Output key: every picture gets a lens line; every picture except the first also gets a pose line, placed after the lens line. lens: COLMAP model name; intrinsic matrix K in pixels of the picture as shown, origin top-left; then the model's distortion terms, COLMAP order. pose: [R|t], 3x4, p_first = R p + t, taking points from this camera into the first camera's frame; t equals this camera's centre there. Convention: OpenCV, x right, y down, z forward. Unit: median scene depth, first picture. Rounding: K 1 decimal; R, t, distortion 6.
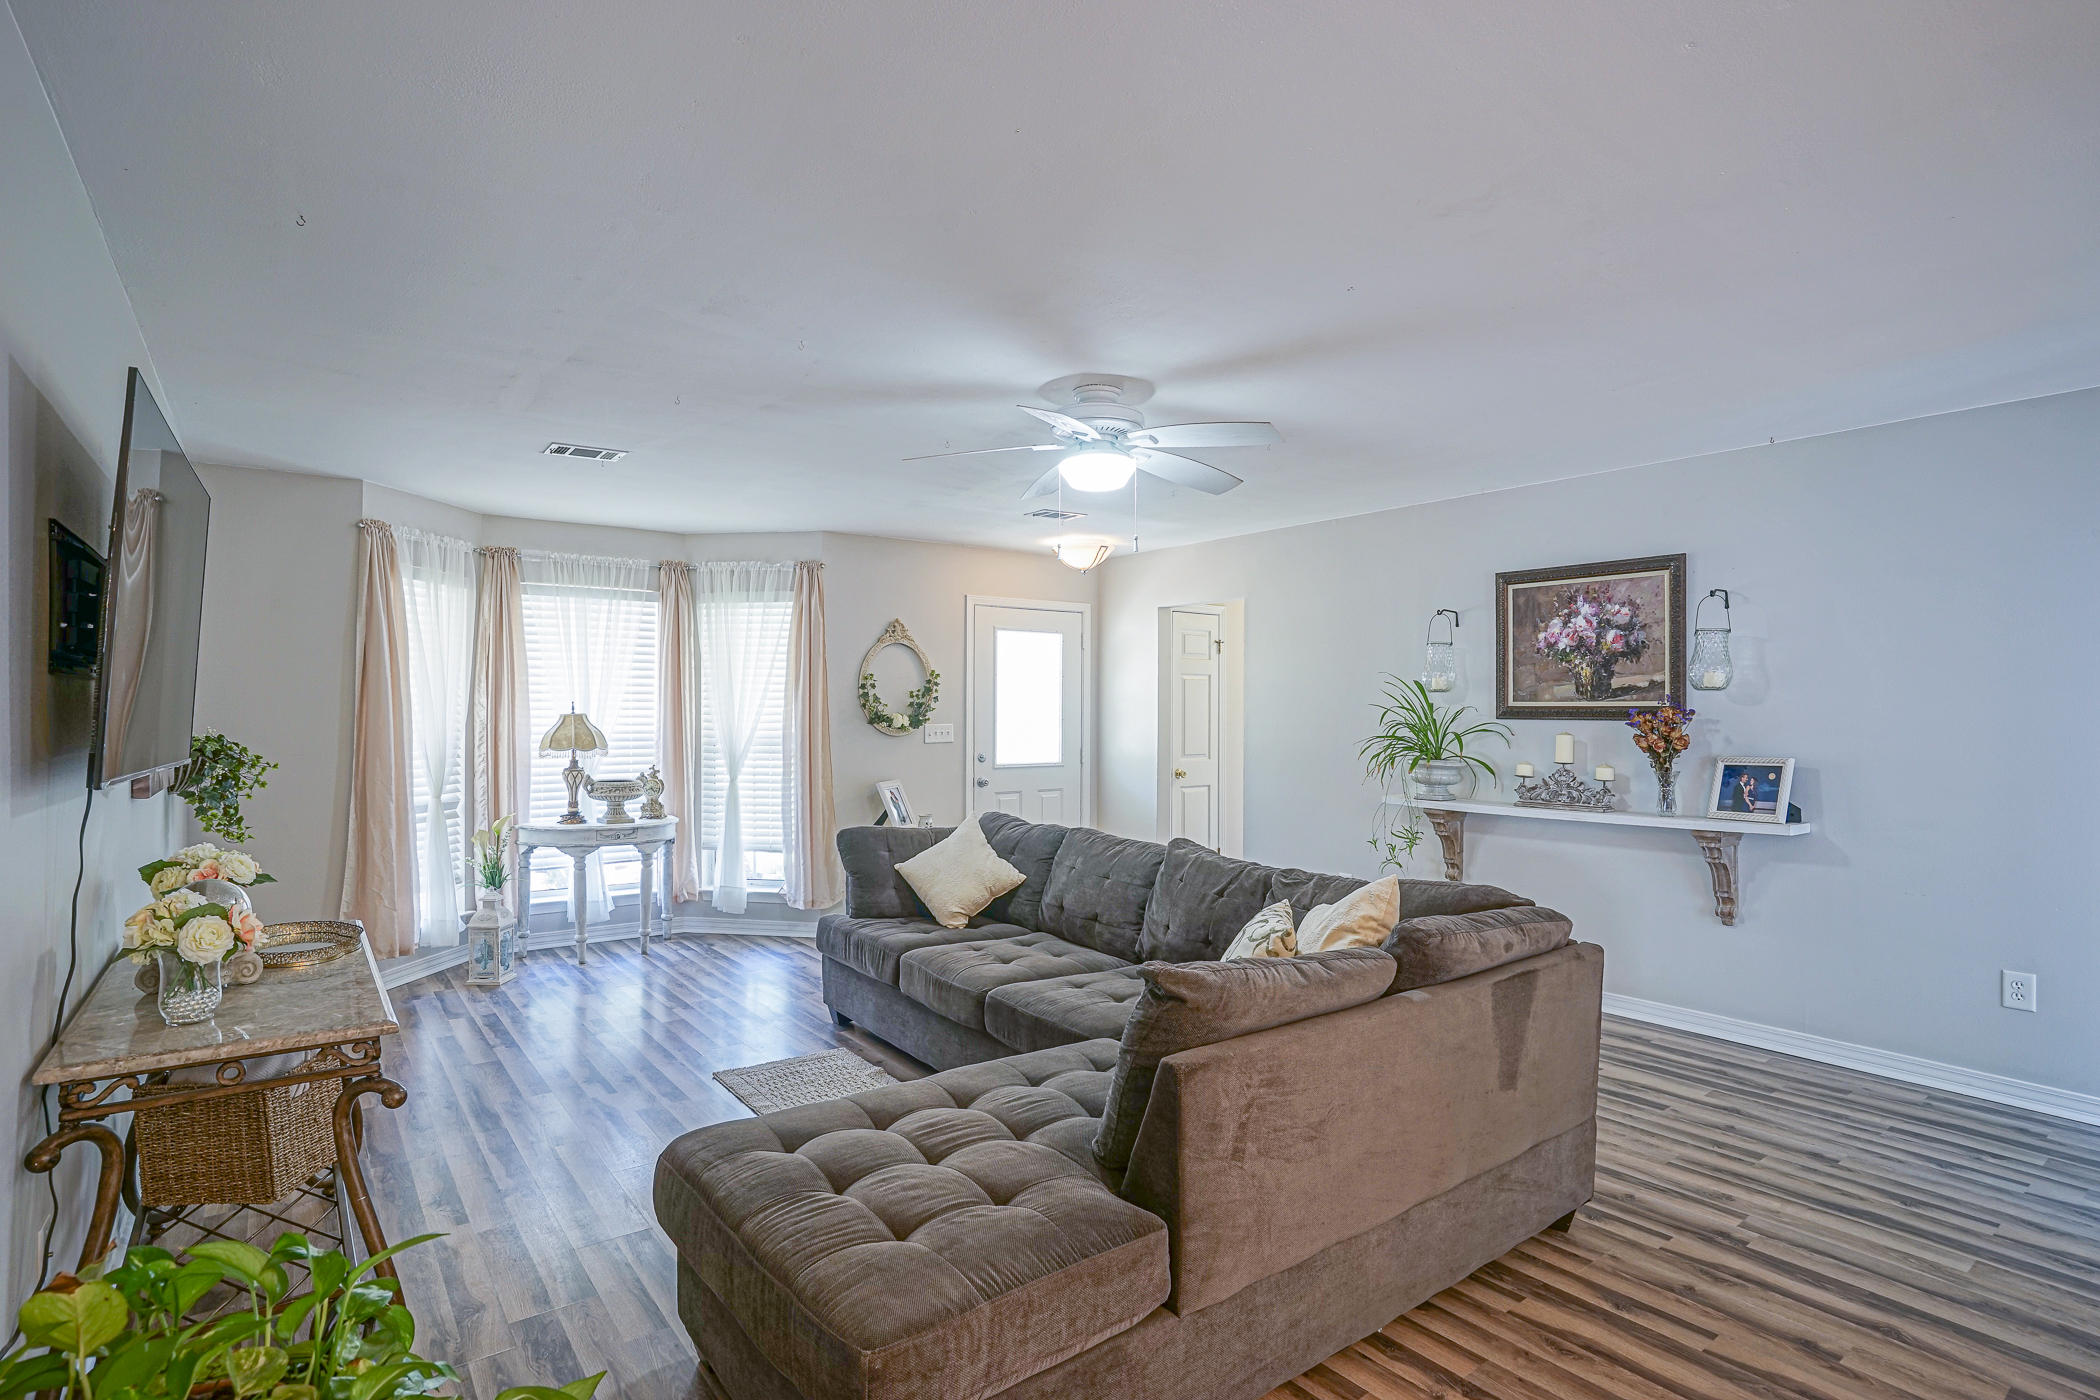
lens RADIAL K [[1036.1, 0, 1050.0], [0, 1036.1, 700.0], [0, 0, 1]] dist [-0.053730, 0.000100]
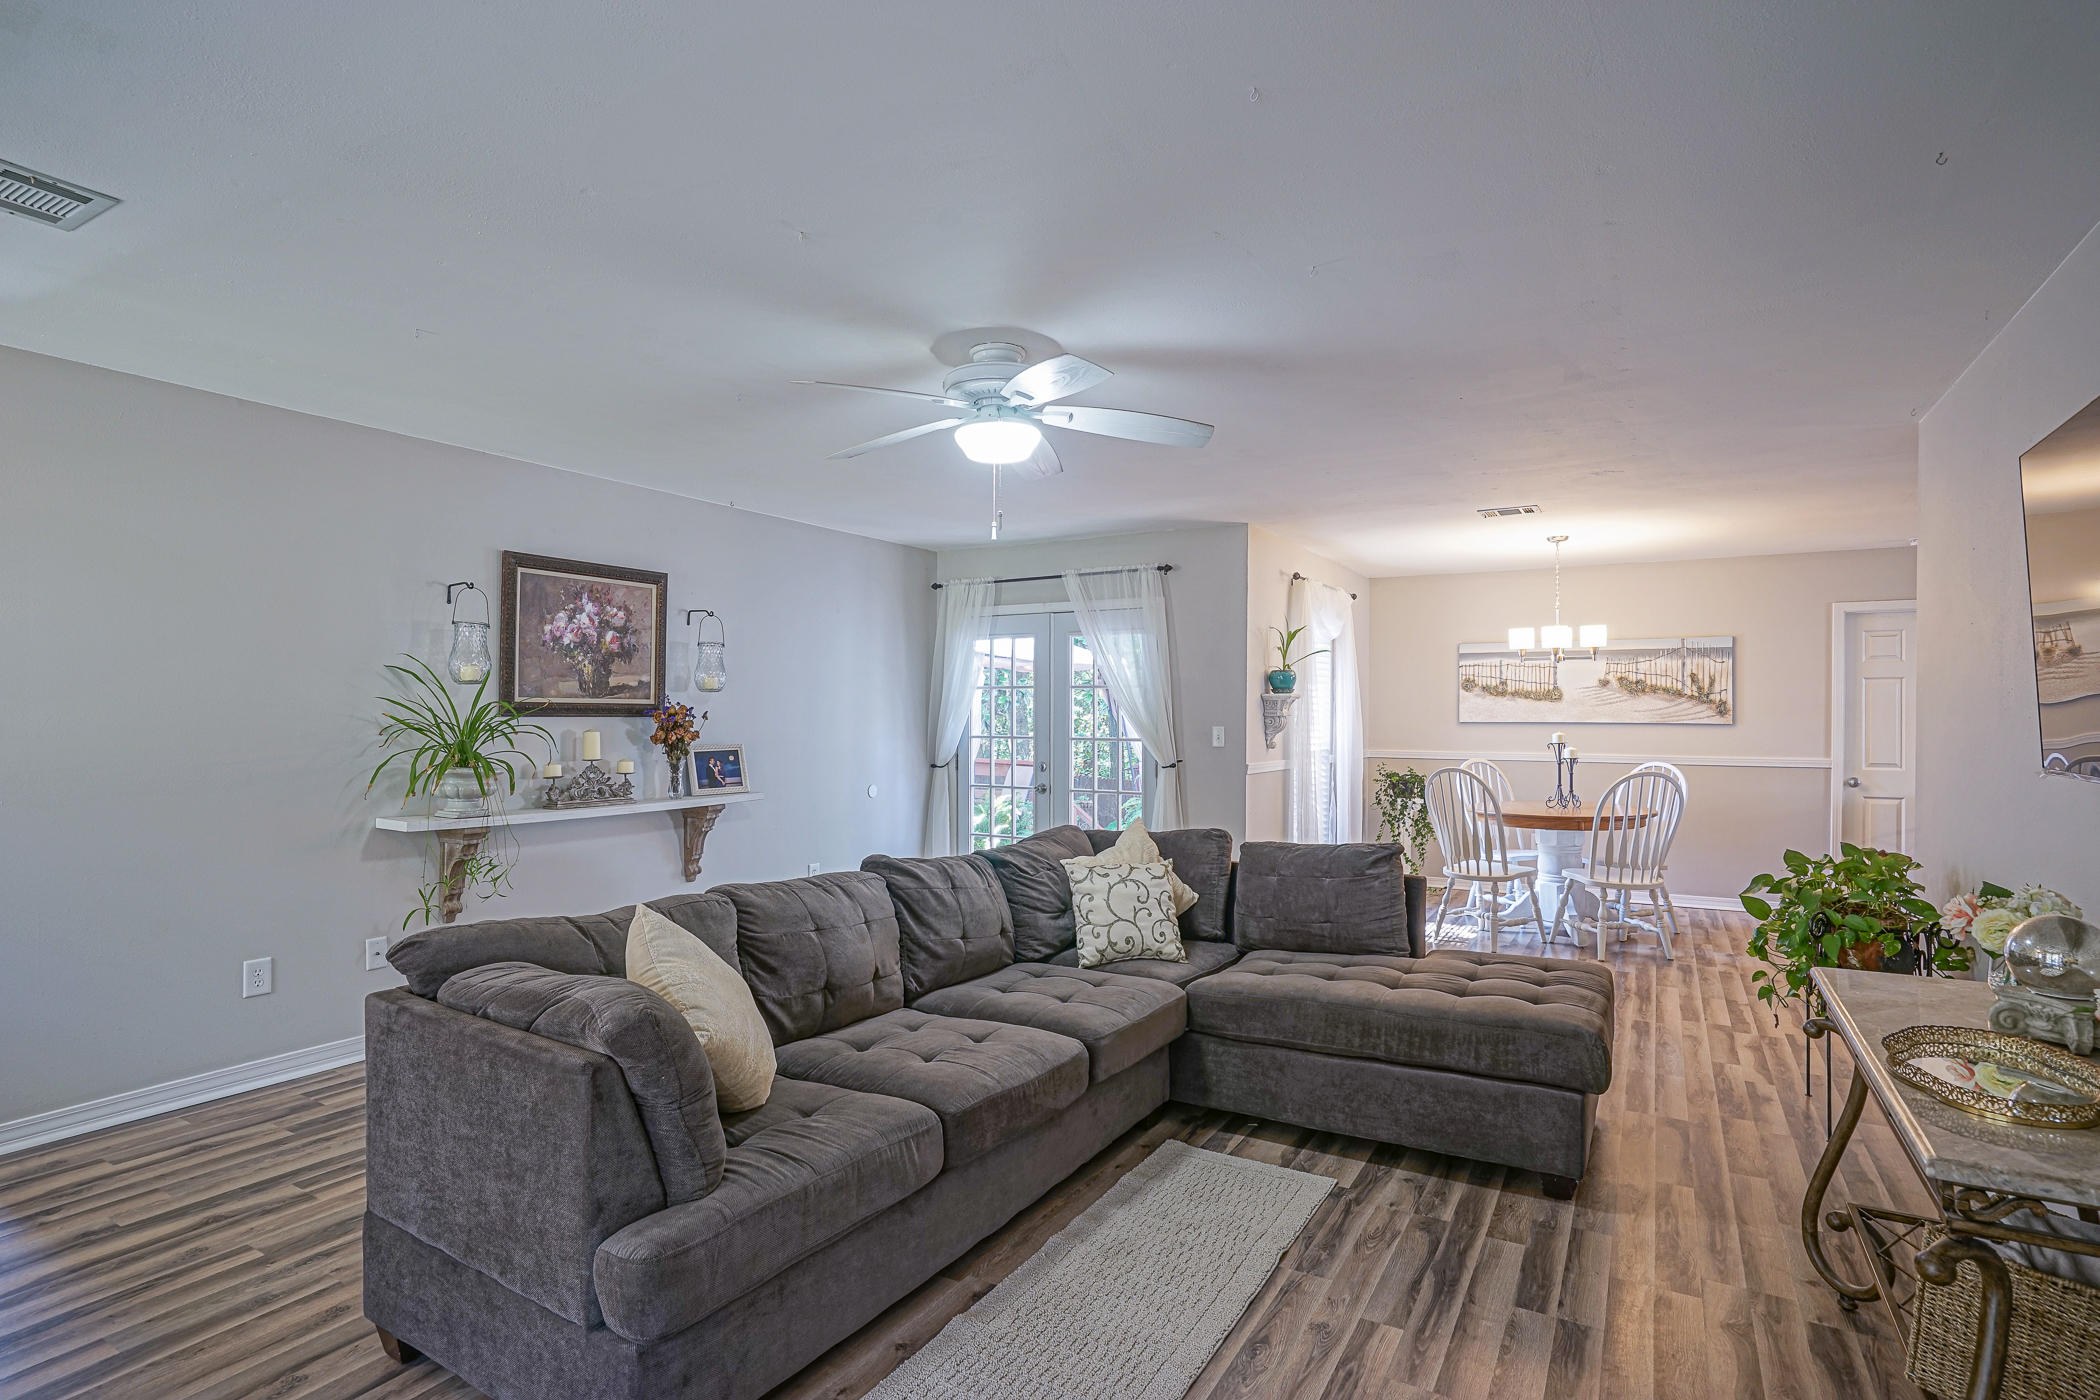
lens RADIAL K [[1036.1, 0, 1050.0], [0, 1036.1, 700.0], [0, 0, 1]] dist [-0.053730, 0.000100]
pose [[-0.385209, 0.011890, 0.922753, -0.596748], [-0.010305, 0.999799, -0.017184, 0.016017], [-0.922772, -0.016128, -0.385009, 0.978945]]
